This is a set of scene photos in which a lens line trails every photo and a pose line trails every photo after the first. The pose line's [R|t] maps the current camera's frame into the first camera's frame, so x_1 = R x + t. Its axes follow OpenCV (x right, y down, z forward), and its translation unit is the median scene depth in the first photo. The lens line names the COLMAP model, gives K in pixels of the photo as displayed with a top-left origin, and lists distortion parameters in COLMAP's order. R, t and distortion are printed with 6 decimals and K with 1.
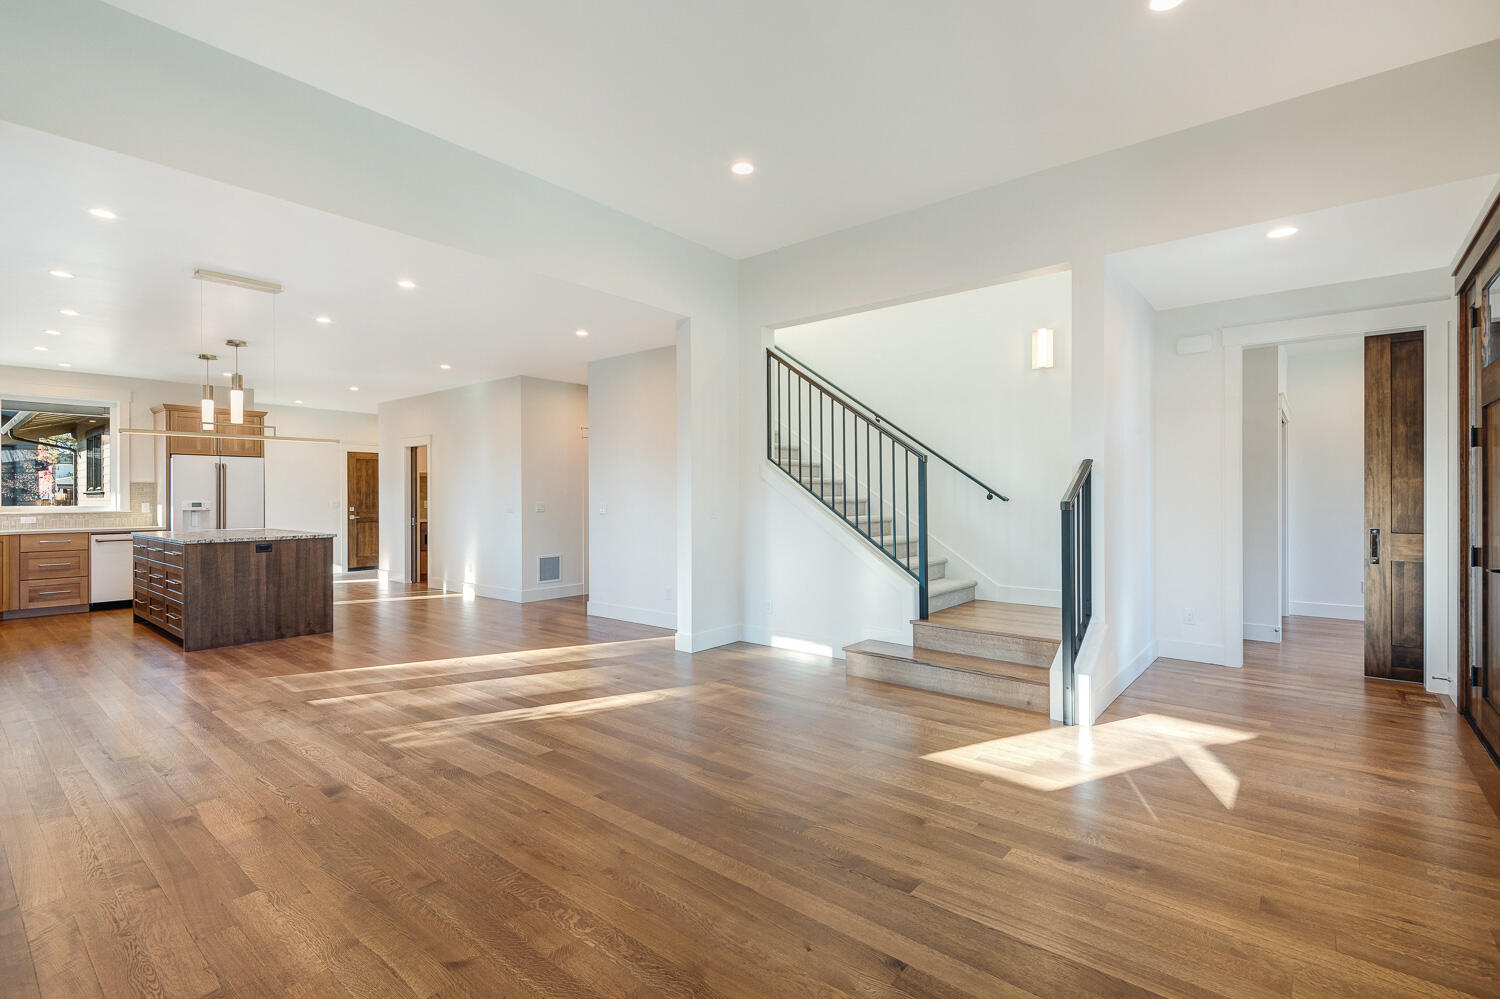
lens RADIAL K [[700.5, 0, 759.8], [0, 700.5, 494.3], [0, 0, 1]] dist [0.001578, -0.000296]
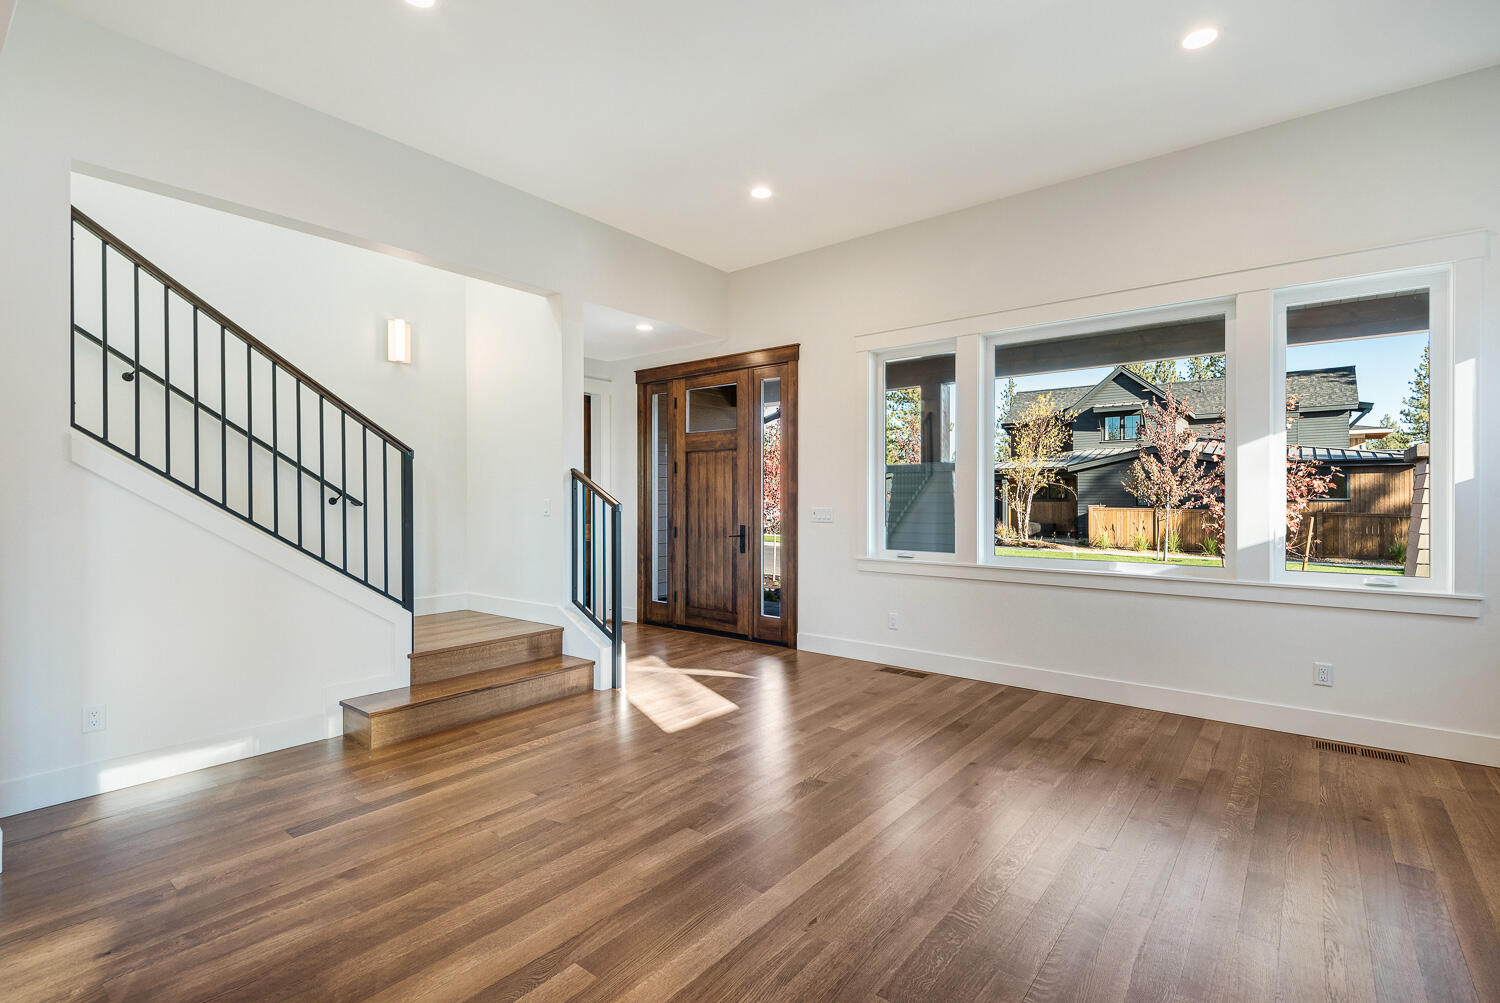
lens RADIAL K [[700.5, 0, 759.8], [0, 700.5, 496.3], [0, 0, 1]] dist [0.001578, -0.000296]
pose [[-0.030730, 0.002901, 0.999524, -0.622822], [0.007887, 0.999965, -0.002659, 0.004475], [-0.999497, 0.007802, -0.030752, 0.645109]]
